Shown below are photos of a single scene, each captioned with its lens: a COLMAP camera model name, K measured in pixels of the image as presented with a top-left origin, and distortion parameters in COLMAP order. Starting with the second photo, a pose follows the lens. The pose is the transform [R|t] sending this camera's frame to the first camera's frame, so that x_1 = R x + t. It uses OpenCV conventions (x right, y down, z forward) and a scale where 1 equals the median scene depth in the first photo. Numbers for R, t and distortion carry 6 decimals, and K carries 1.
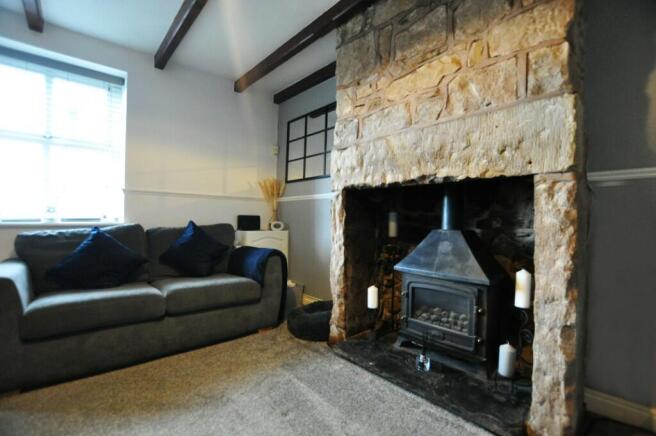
lens RADIAL K [[288.1, 0, 326.6], [0, 288.1, 217.4], [0, 0, 1]] dist [-0.024736, 0.000287]
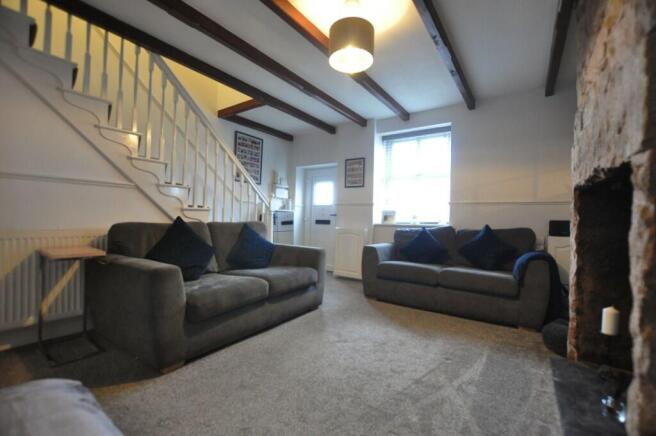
lens RADIAL K [[288.1, 0, 326.5], [0, 288.1, 221.0], [0, 0, 1]] dist [-0.024736, 0.000287]
pose [[0.231580, -0.000144, -0.972816, 0.705655], [-0.013190, 0.999908, -0.003288, 0.011266], [0.972726, 0.013593, 0.231556, 0.051109]]
